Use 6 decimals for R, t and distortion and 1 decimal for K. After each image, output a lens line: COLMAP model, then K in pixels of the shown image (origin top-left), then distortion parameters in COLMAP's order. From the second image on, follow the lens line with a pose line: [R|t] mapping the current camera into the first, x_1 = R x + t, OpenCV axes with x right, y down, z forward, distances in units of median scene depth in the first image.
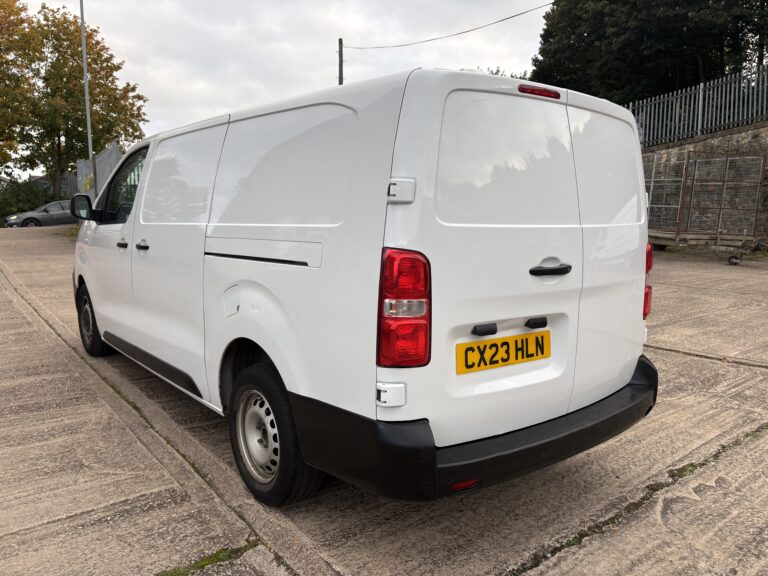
lens RADIAL K [[581.8, 0, 389.7], [0, 581.8, 281.1], [0, 0, 1]] dist [0.072401, -0.080011]
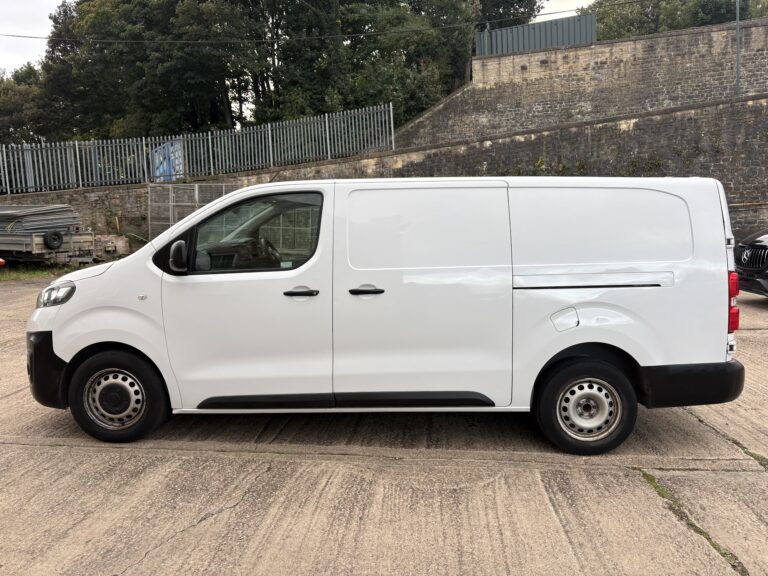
lens RADIAL K [[581.8, 0, 389.7], [0, 581.8, 281.1], [0, 0, 1]] dist [0.072401, -0.080011]
pose [[0.662074, -0.082733, 0.744858, -1.833017], [0.101689, 0.994613, 0.020087, -0.147676], [-0.742508, 0.062445, 0.666921, 0.439416]]
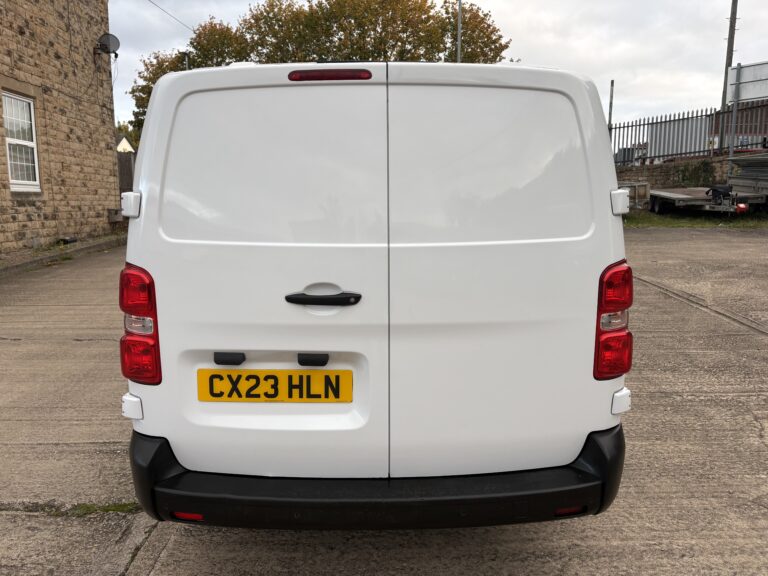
lens RADIAL K [[575.2, 0, 384.0], [0, 575.2, 288.0], [0, 0, 1]] dist [0.111262, -0.140573]
pose [[0.787692, 0.097569, -0.608294, 0.790778], [-0.058287, 0.994753, 0.084079, -0.101381], [0.613306, -0.030772, 0.789246, 0.397334]]
